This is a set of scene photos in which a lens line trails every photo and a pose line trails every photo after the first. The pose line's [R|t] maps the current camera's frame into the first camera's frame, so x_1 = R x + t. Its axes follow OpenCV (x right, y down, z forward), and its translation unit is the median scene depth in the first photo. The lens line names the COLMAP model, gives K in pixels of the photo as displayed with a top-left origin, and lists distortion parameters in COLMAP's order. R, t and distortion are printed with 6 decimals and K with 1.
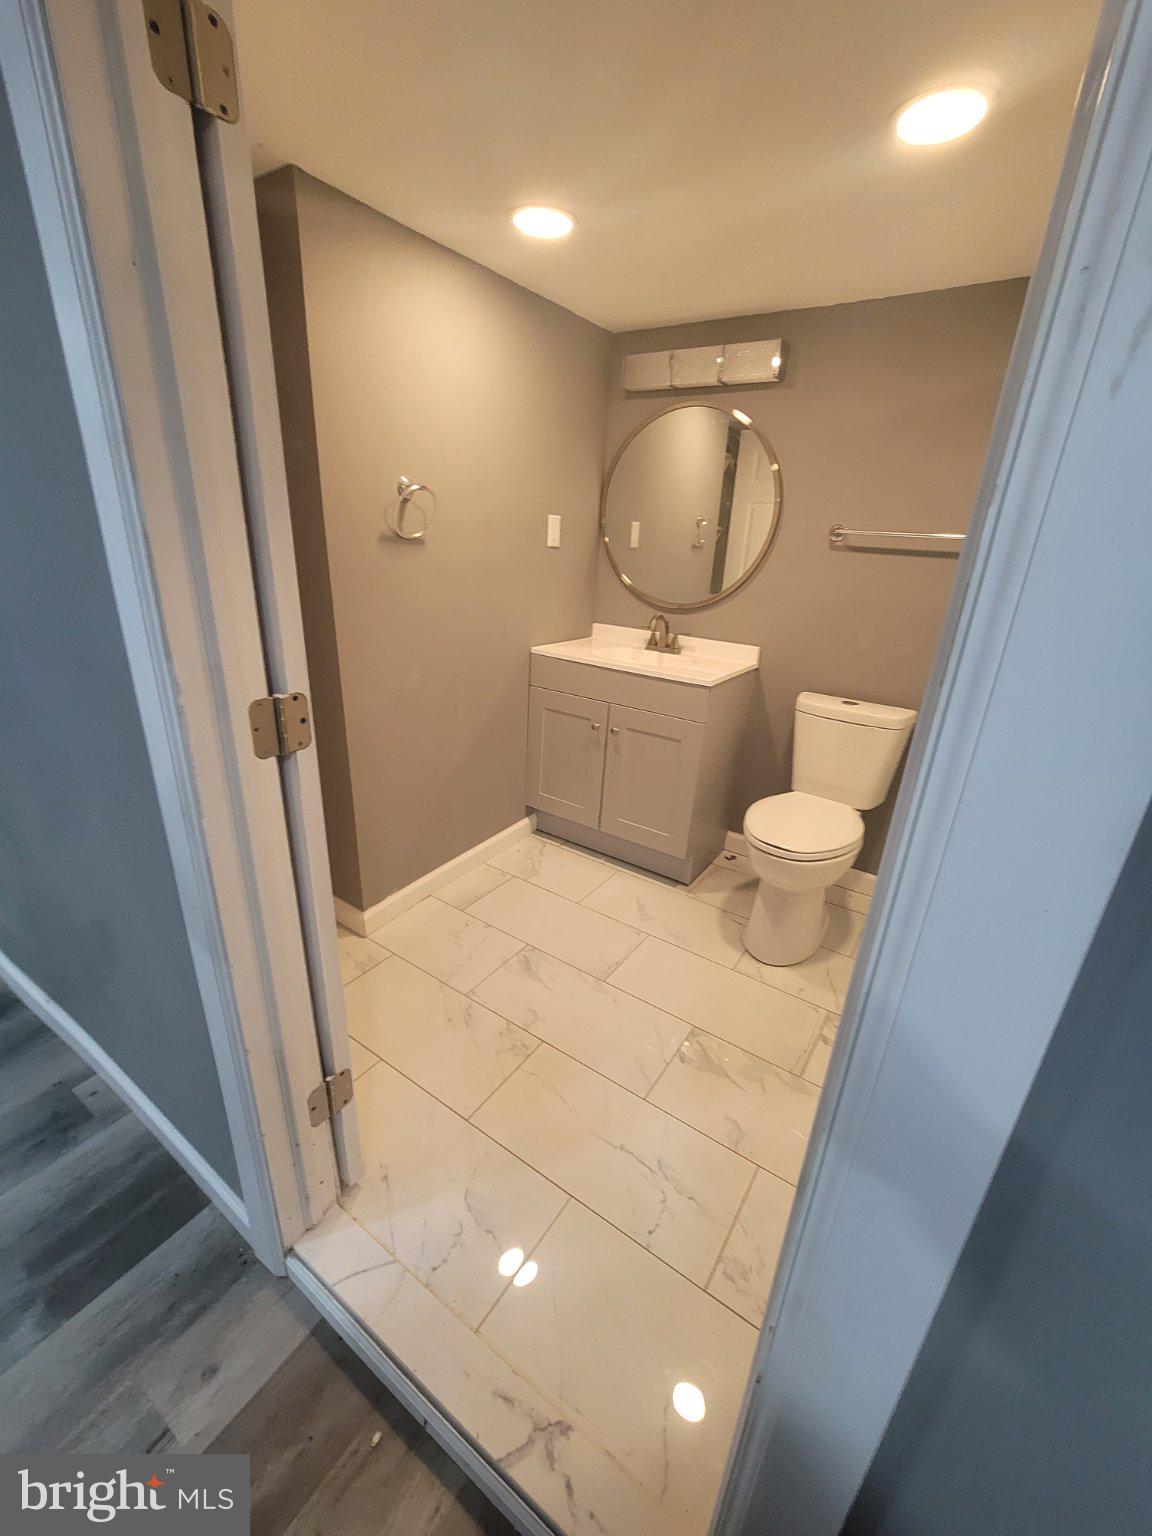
lens RADIAL K [[624.2, 0, 570.0], [0, 624.2, 769.0], [0, 0, 1]] dist [-0.004876, 0.001774]
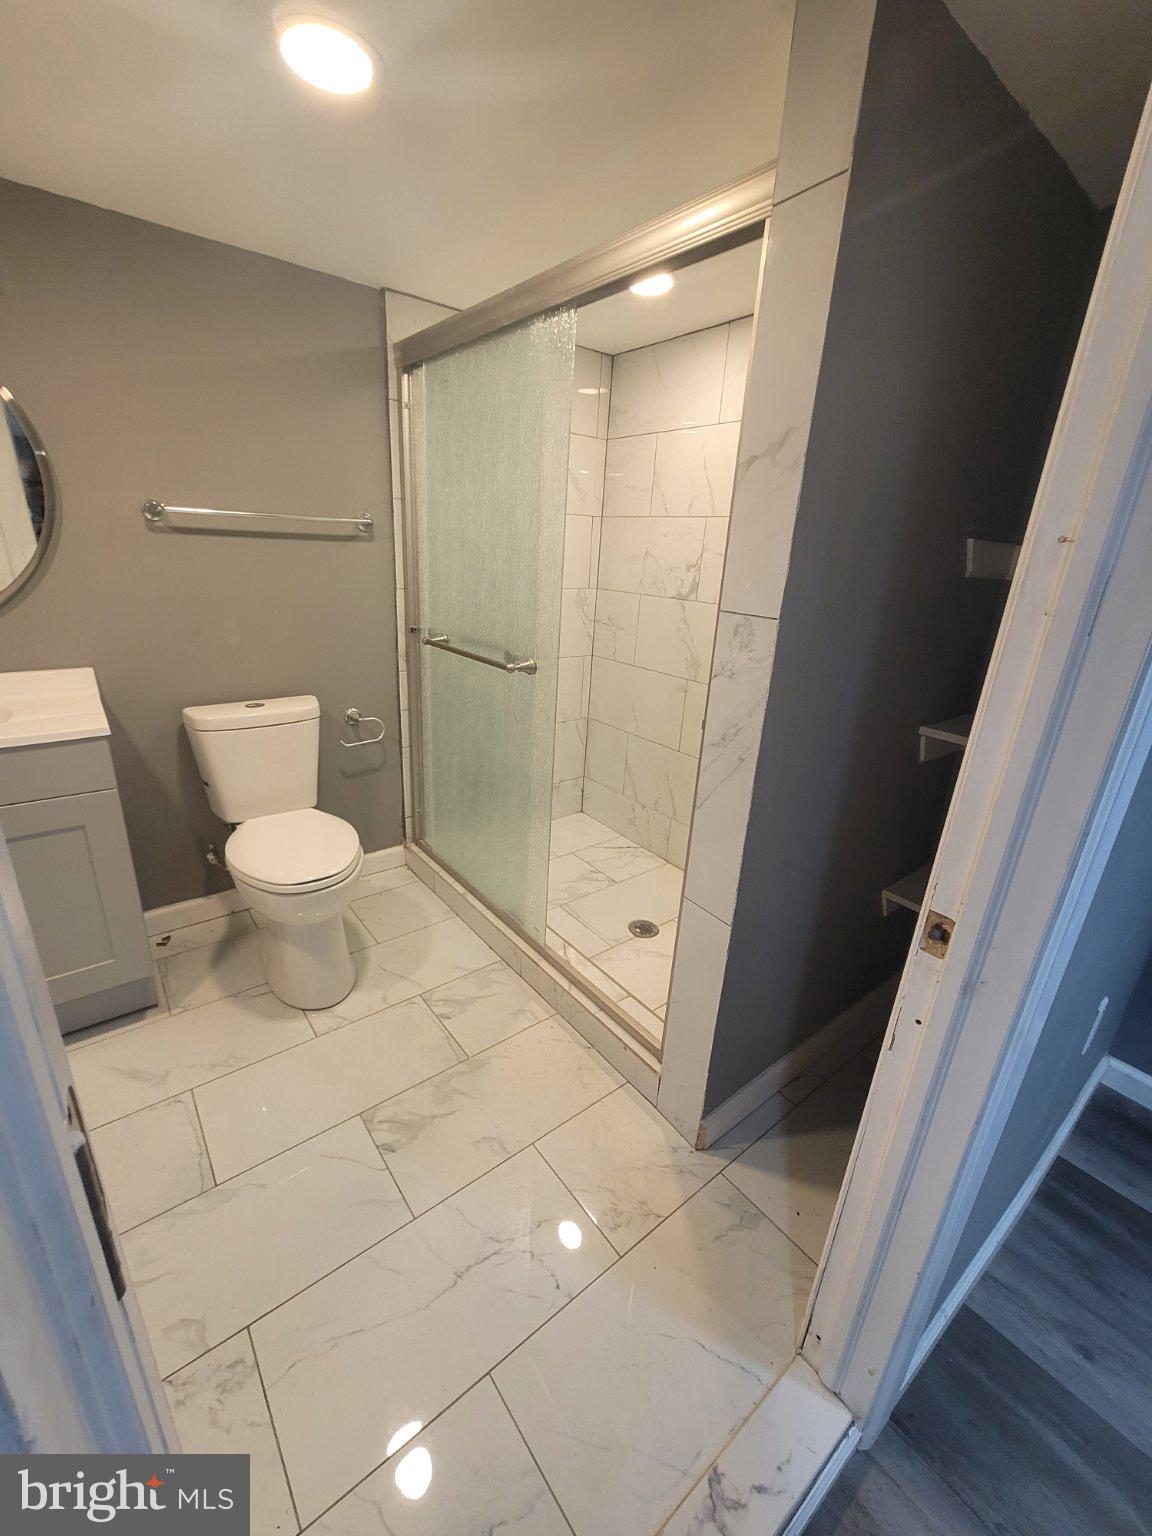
lens RADIAL K [[624.2, 0, 572.5], [0, 624.2, 769.3], [0, 0, 1]] dist [-0.004876, 0.001774]
pose [[0.298948, -0.348991, 0.888164, -0.240872], [0.312666, 0.915172, 0.254363, -0.108220], [-0.901593, 0.201657, 0.382707, 0.271837]]
